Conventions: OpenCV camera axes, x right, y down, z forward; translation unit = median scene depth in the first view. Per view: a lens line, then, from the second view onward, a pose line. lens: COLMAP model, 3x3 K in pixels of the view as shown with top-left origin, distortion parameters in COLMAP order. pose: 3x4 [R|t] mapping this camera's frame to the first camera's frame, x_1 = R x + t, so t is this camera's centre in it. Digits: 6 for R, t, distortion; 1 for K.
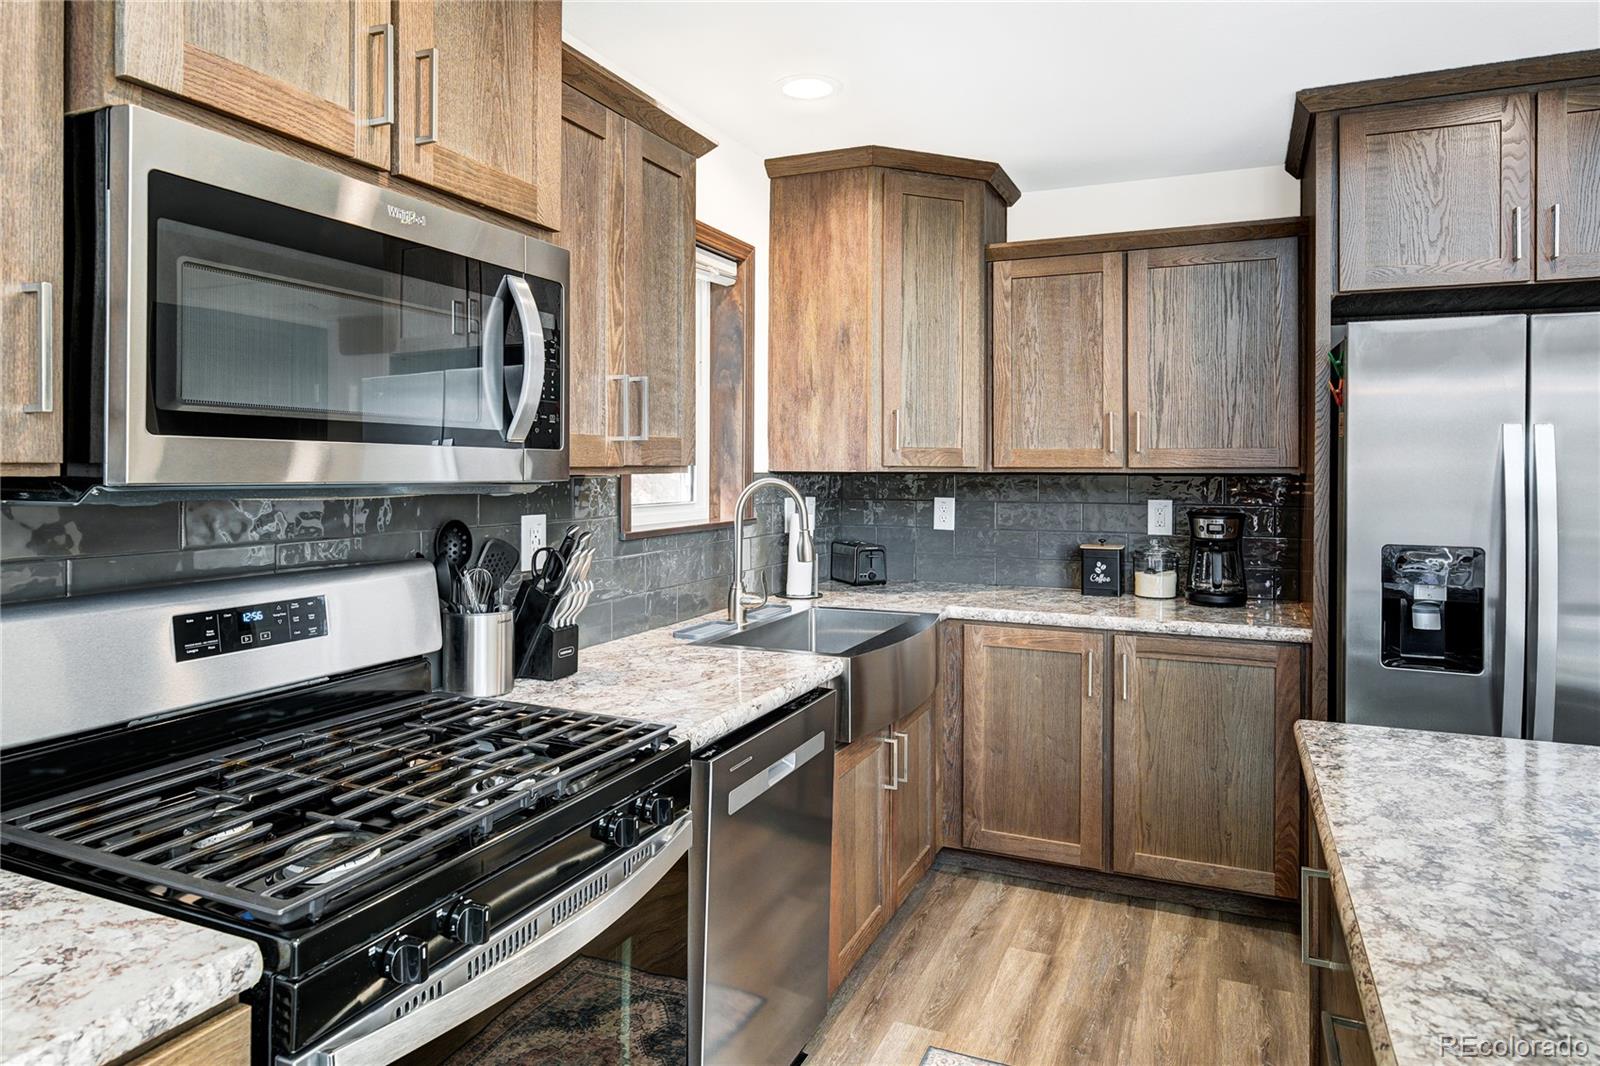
lens RADIAL K [[974.5, 0, 806.9], [0, 974.5, 468.5], [0, 0, 1]] dist [-0.002278, -0.001274]
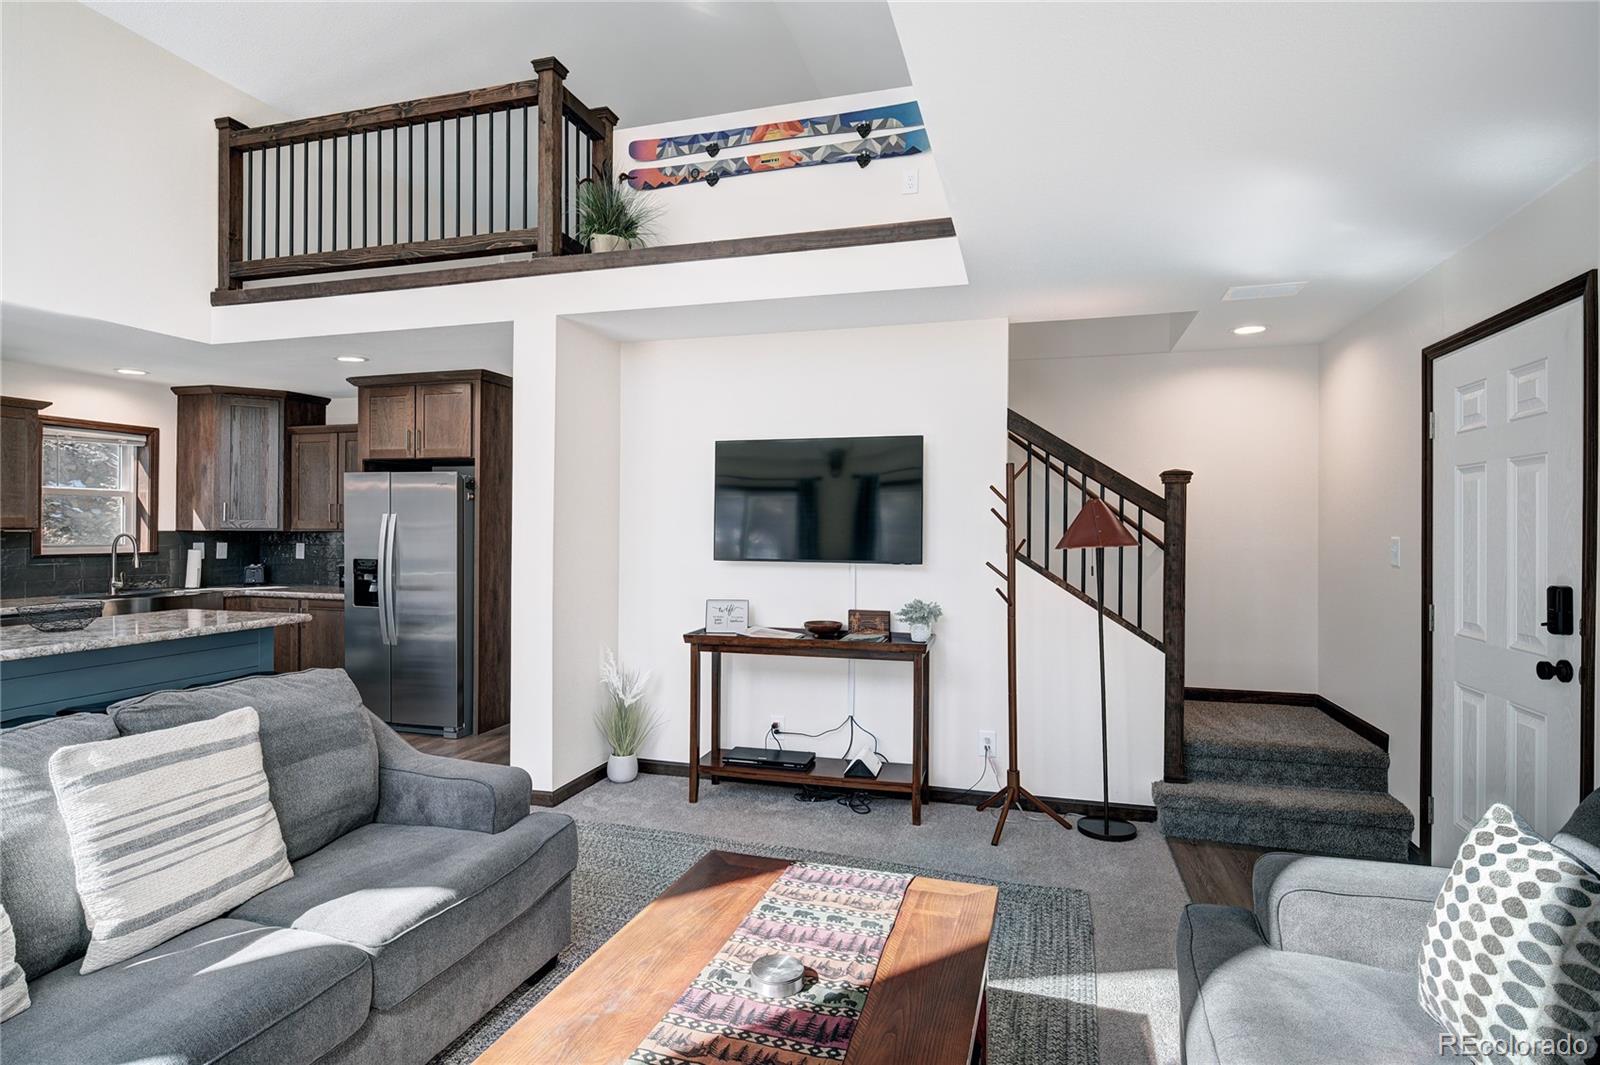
lens RADIAL K [[817.5, 0, 800.0], [0, 817.5, 532.5], [0, 0, 1]] dist [-0.001179, 0.000052]
pose [[0.992885, 0.002983, 0.119040, 1.240584], [-0.003431, 0.999988, 0.003555, -0.003731], [-0.119028, -0.003938, 0.992883, -1.070190]]
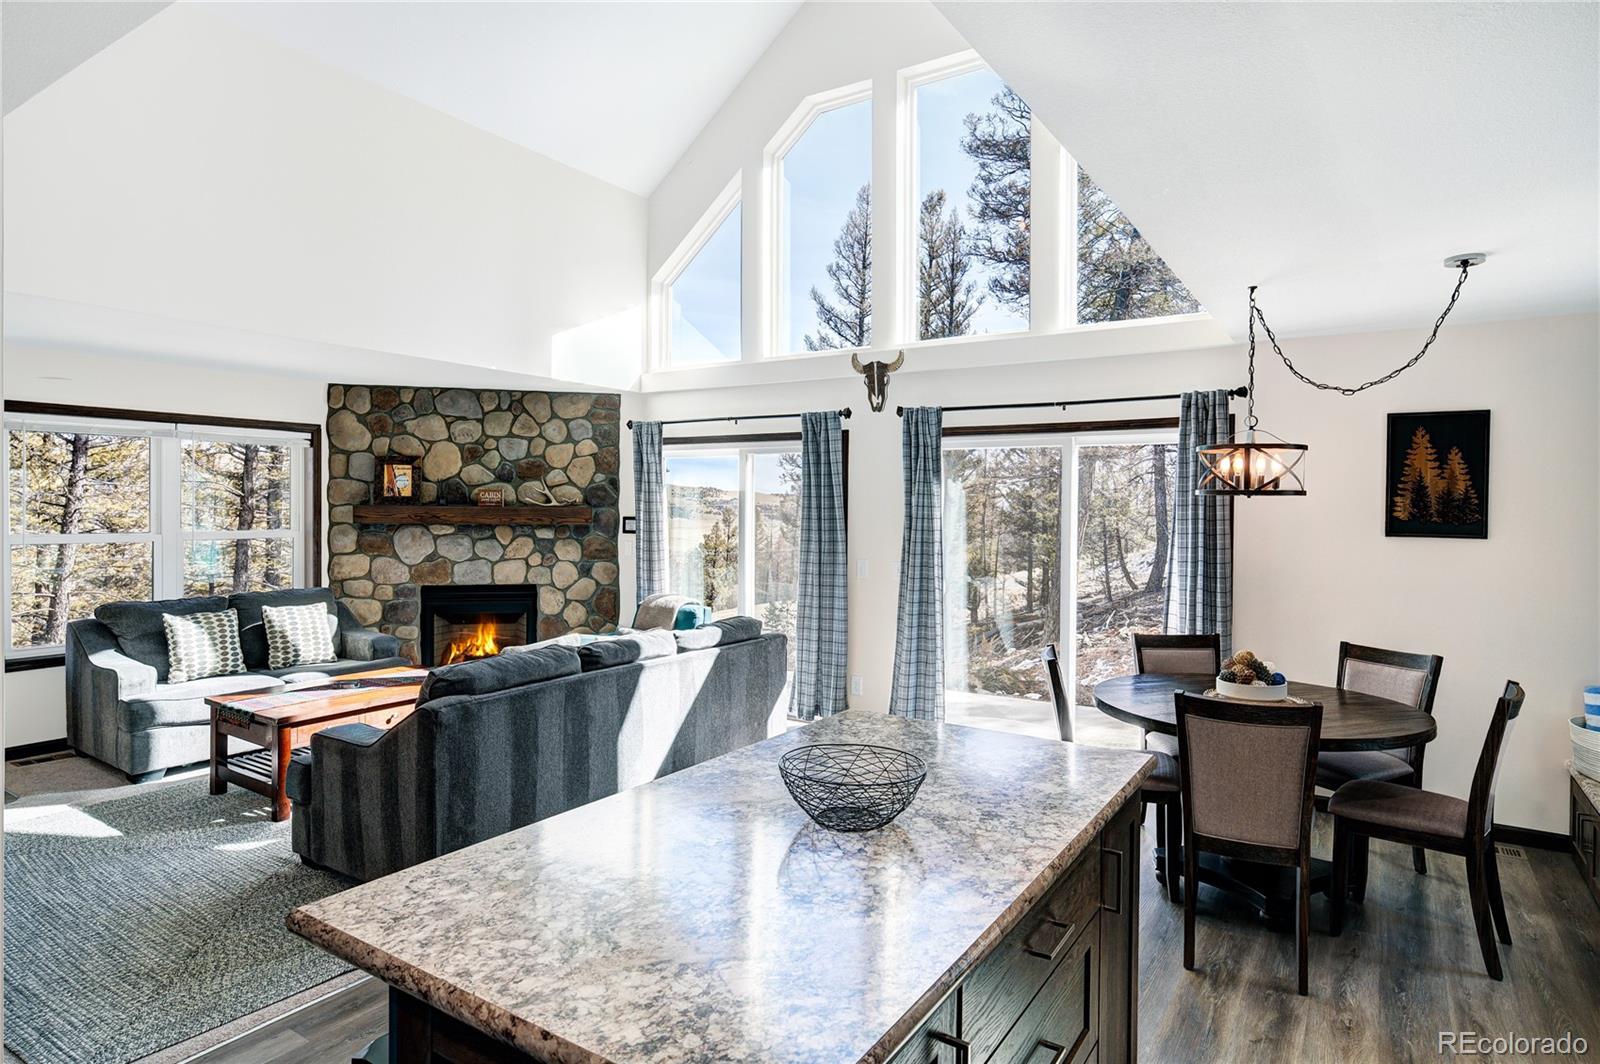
lens RADIAL K [[890.8, 0, 803.2], [0, 890.8, 514.7], [0, 0, 1]] dist [0.001016, -0.000108]
pose [[-0.985533, -0.012651, 0.169013, 0.236311], [-0.011248, 0.999894, 0.009257, -0.056956], [-0.169112, 0.007222, -0.985570, 0.850761]]
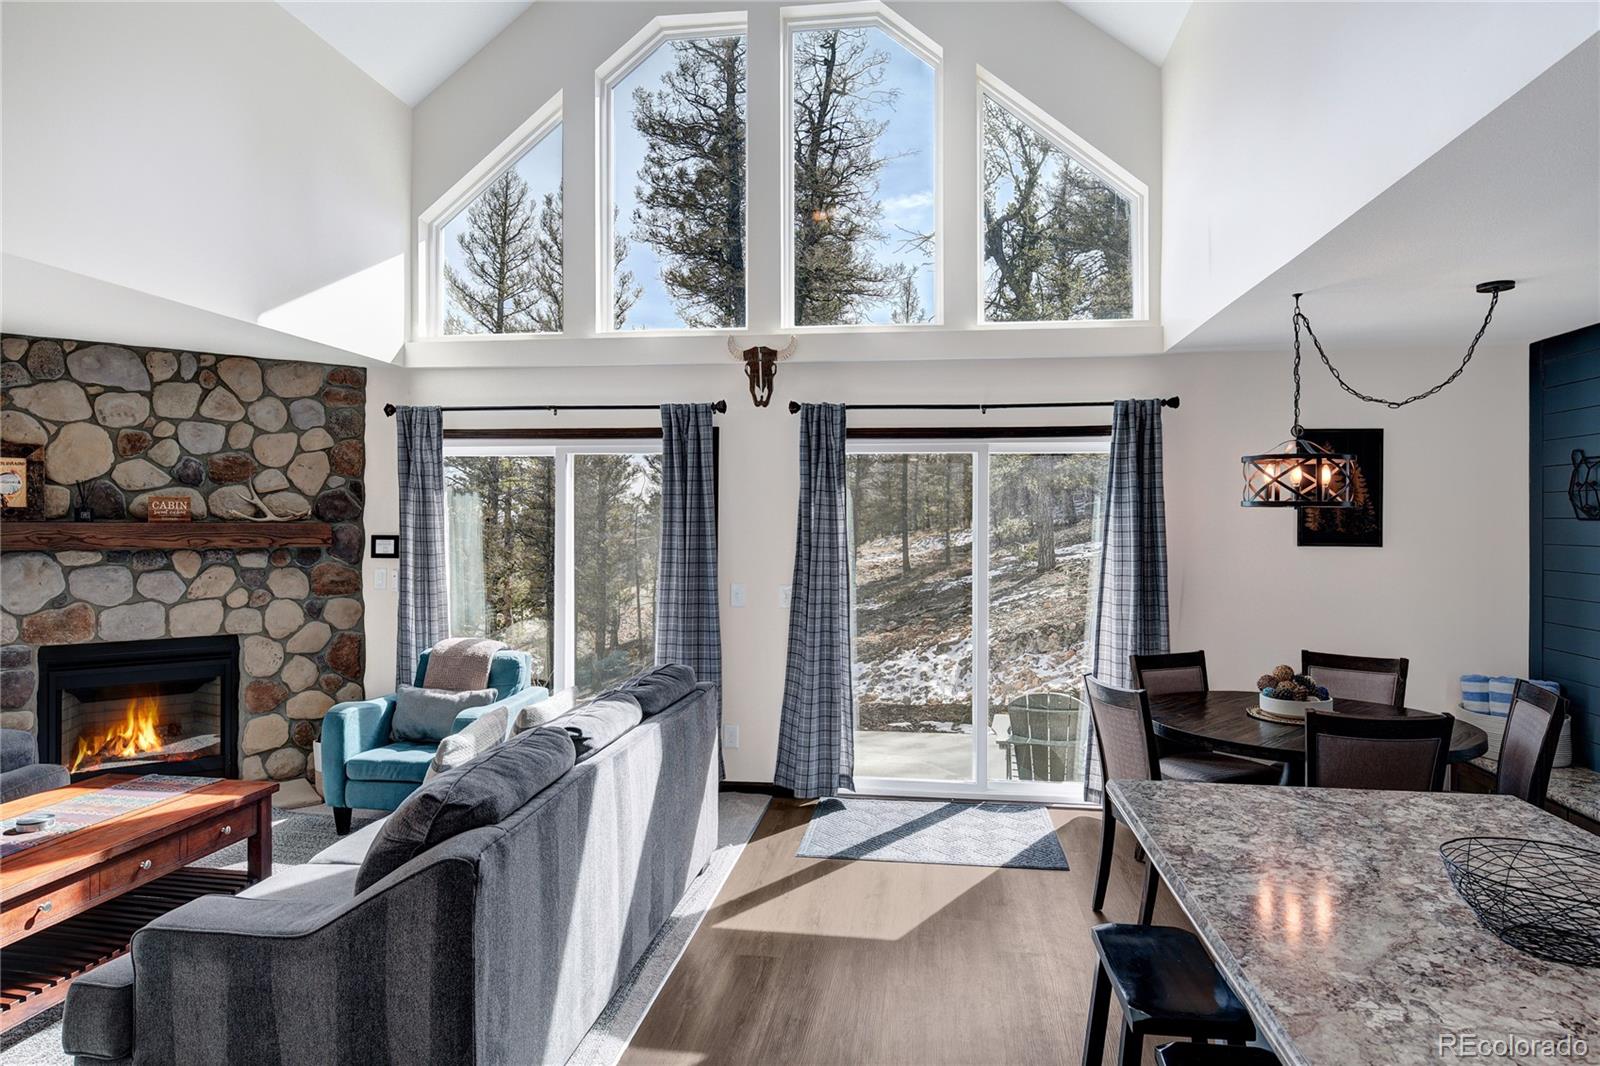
lens RADIAL K [[956.6, 0, 803.9], [0, 956.6, 516.5], [0, 0, 1]] dist [-0.000073, 0.000088]
pose [[-0.964664, -0.007172, -0.263384, 0.776642], [-0.005828, 0.999966, -0.005884, -0.054889], [0.263417, -0.004141, -0.964673, 0.620824]]
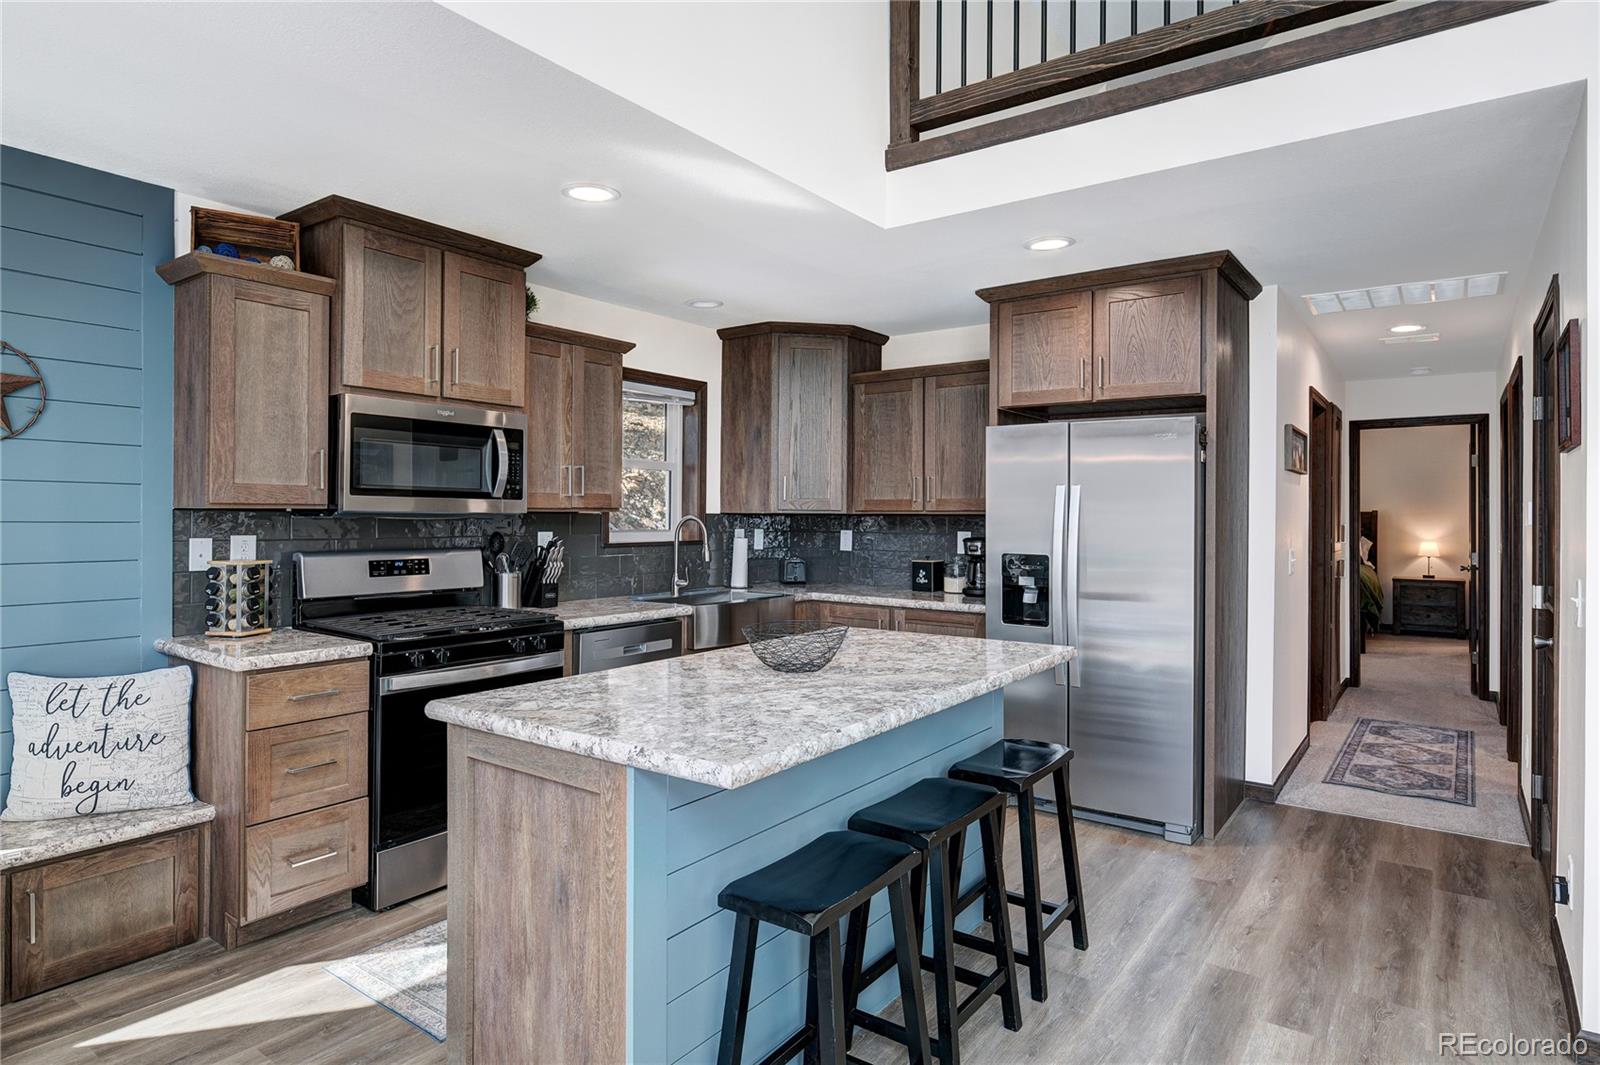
lens RADIAL K [[890.8, 0, 803.2], [0, 890.8, 515.2], [0, 0, 1]] dist [0.001016, -0.000108]
pose [[0.975304, 0.002453, -0.220855, 0.489499], [-0.003009, 0.999993, -0.002180, 0.011041], [0.220848, 0.002790, 0.975304, -0.526541]]
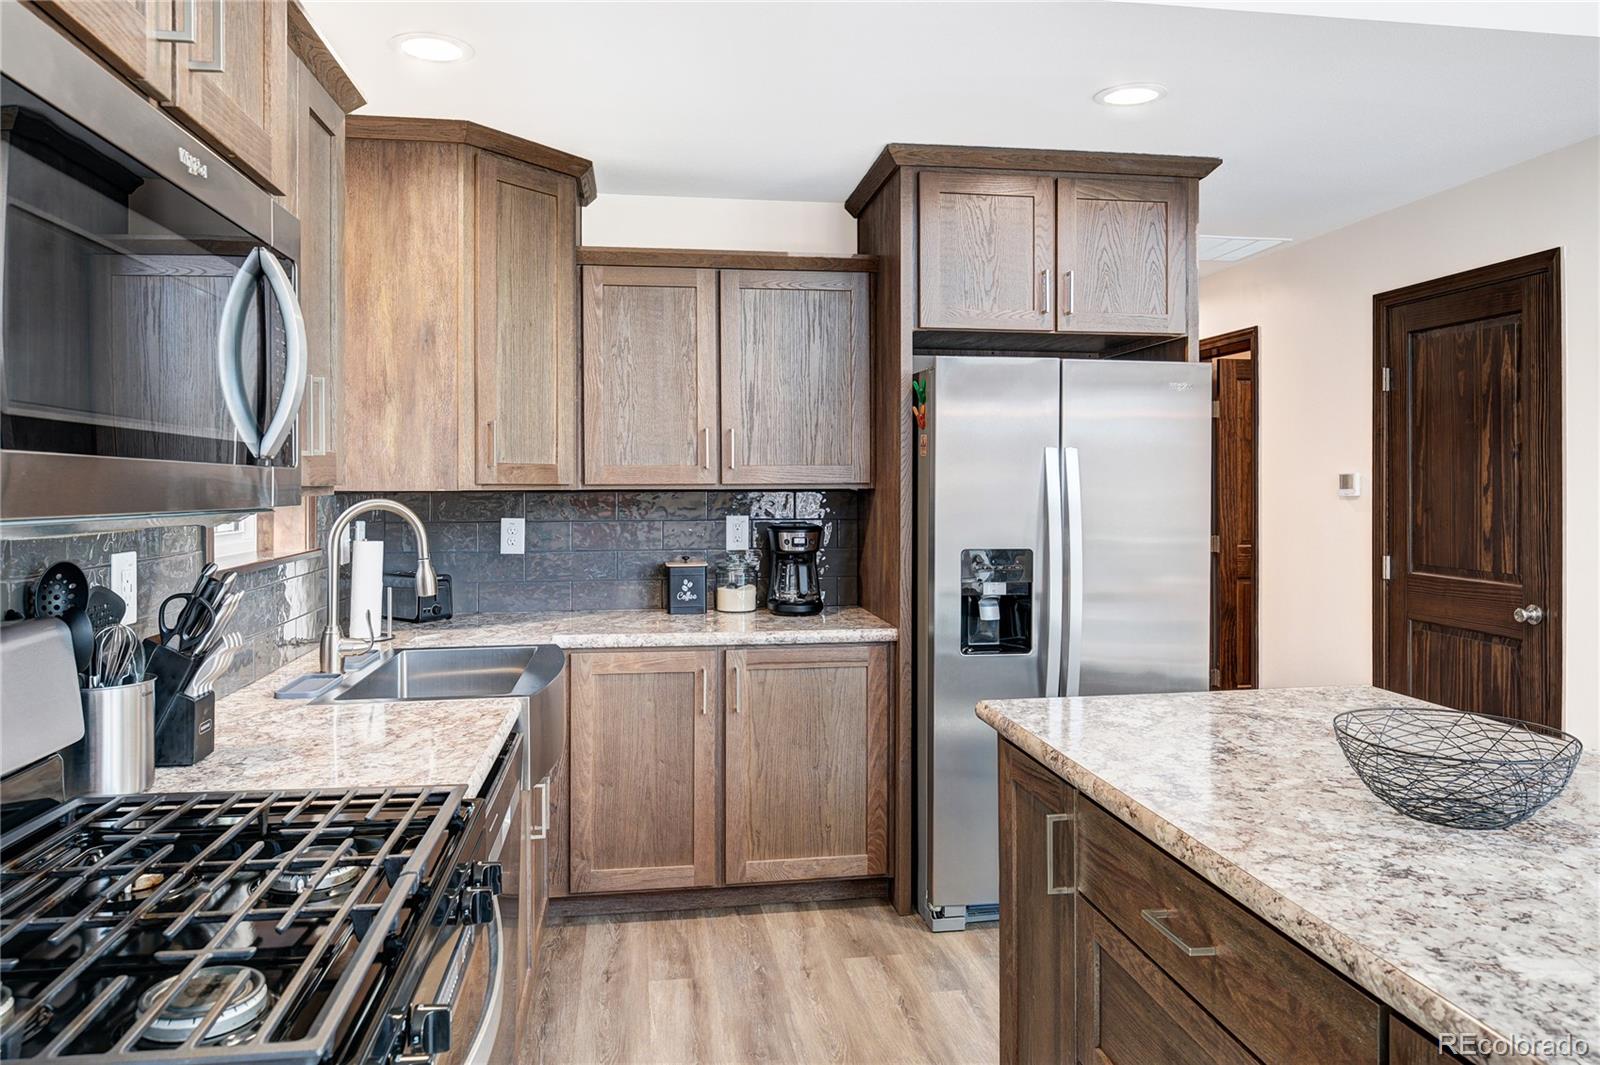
lens RADIAL K [[1076.8, 0, 802.8], [0, 1076.8, 485.6], [0, 0, 1]] dist [-0.001609, -0.001142]
pose [[0.846288, -0.006516, 0.532686, -0.204678], [0.005723, 0.999979, 0.003140, -0.002638], [-0.532696, 0.000391, 0.846307, 0.013213]]
